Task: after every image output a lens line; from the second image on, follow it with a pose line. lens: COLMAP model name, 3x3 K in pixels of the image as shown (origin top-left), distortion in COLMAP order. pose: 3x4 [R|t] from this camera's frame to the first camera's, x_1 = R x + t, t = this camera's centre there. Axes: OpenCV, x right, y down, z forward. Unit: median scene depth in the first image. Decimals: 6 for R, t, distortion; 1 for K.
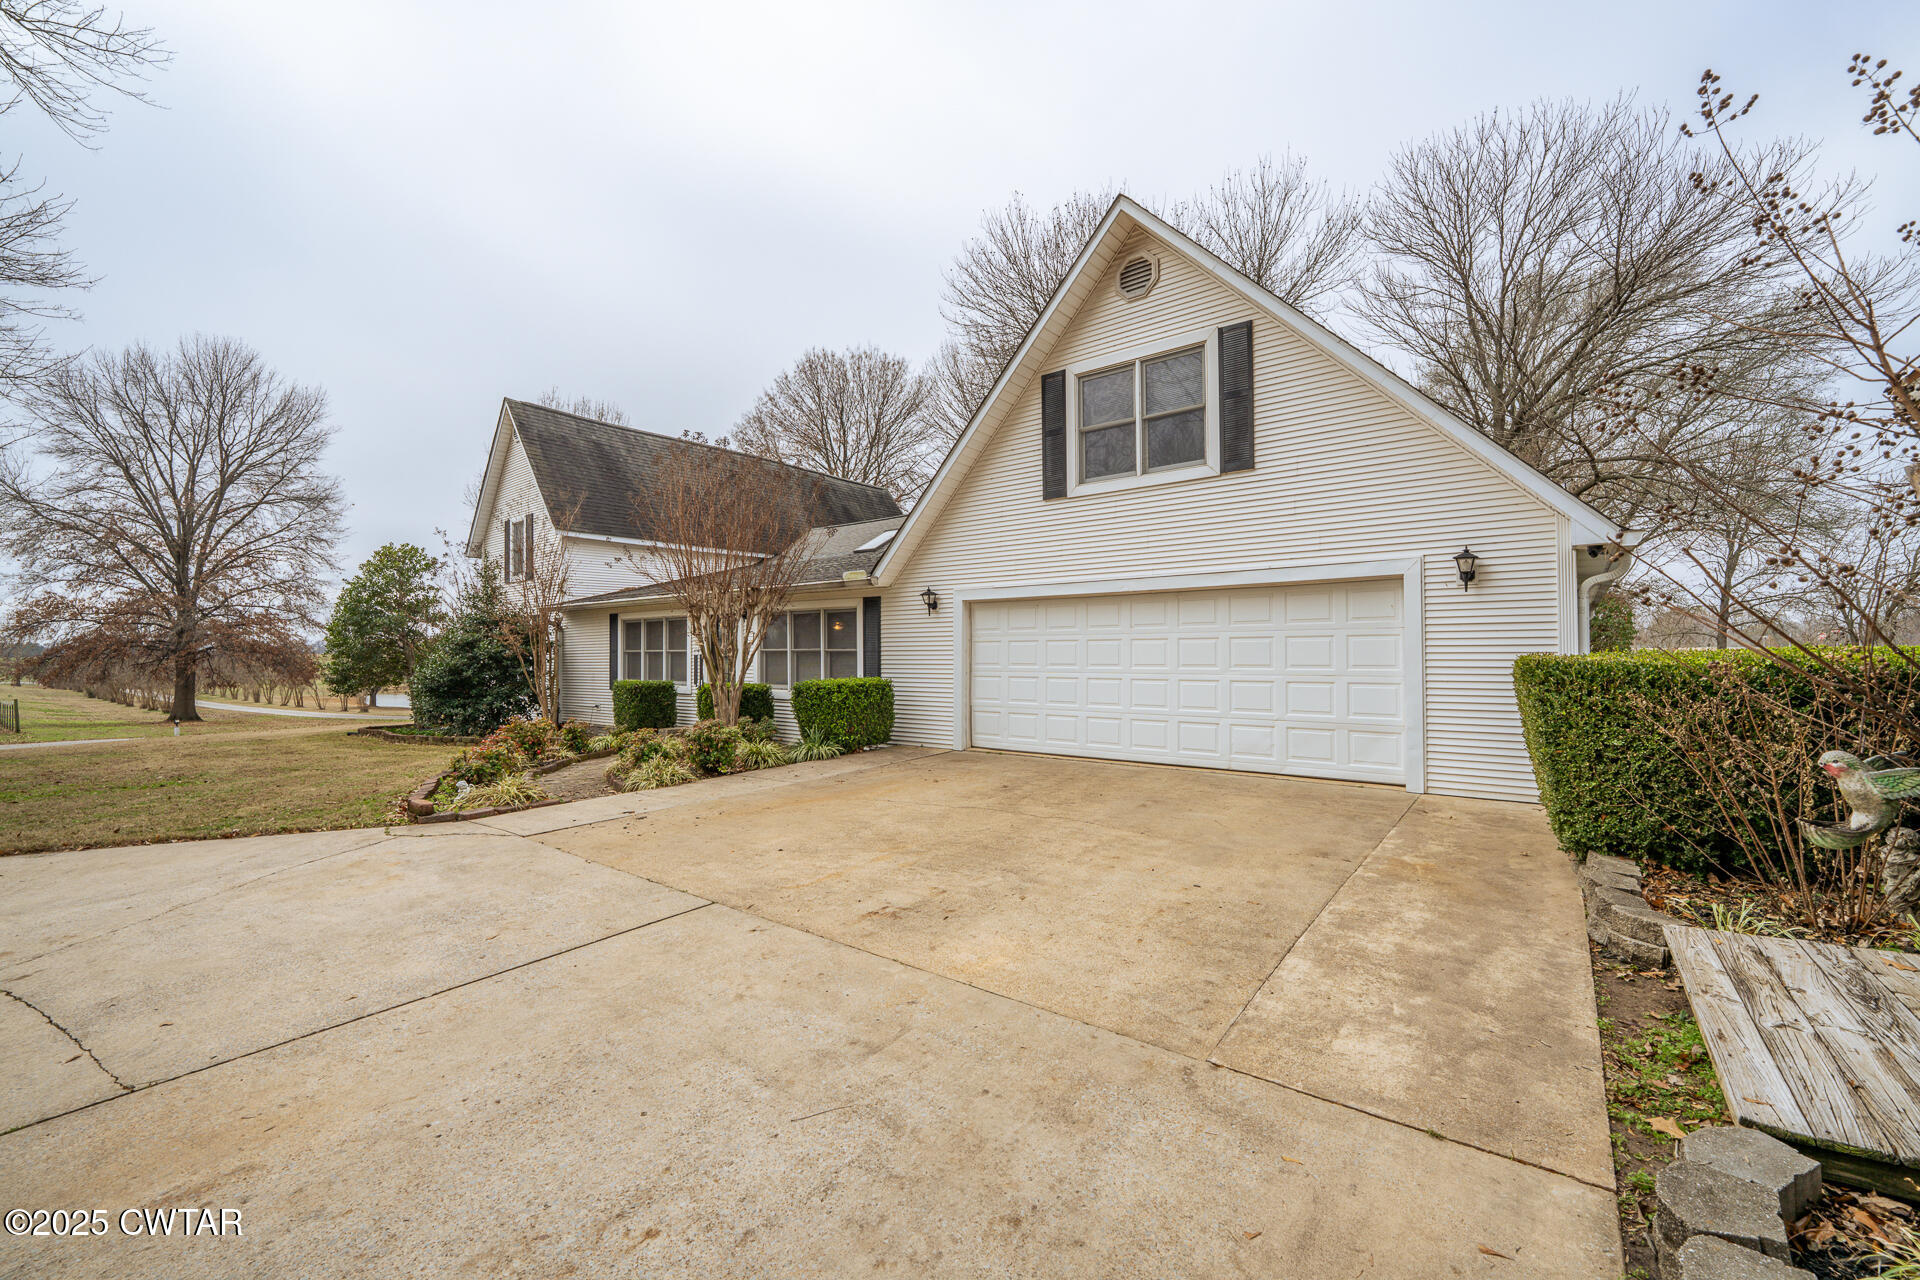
lens RADIAL K [[770.3, 0, 960.0], [0, 770.3, 640.0], [0, 0, 1]] dist [0.001678, -0.000203]
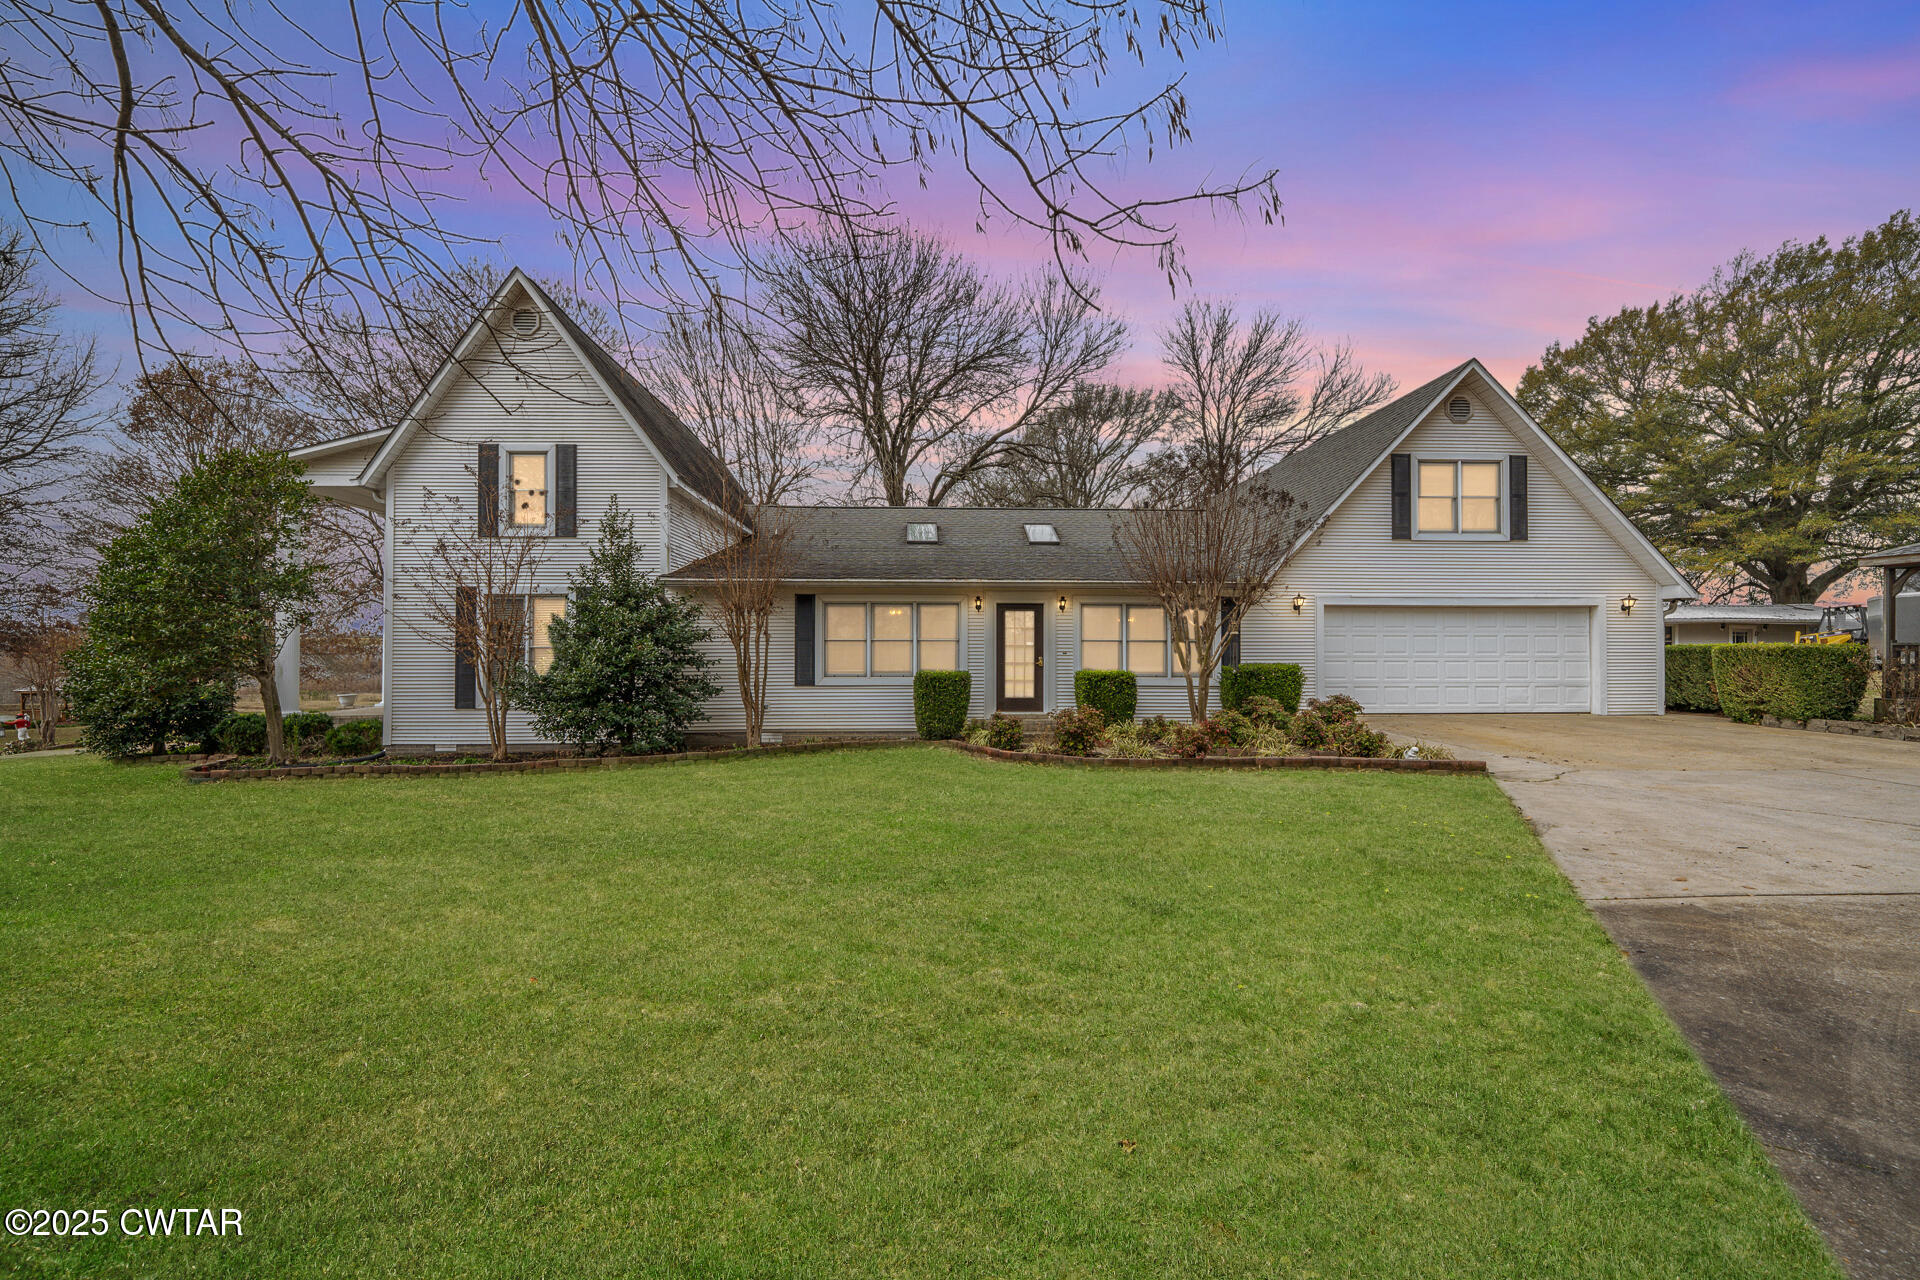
lens RADIAL K [[770.3, 0, 960.0], [0, 770.3, 640.0], [0, 0, 1]] dist [0.001678, -0.000203]
pose [[0.766944, 0.020465, 0.641388, -1.686054], [-0.021827, 0.999745, -0.005800, 0.040777], [-0.641343, -0.009552, 0.767195, 0.470194]]
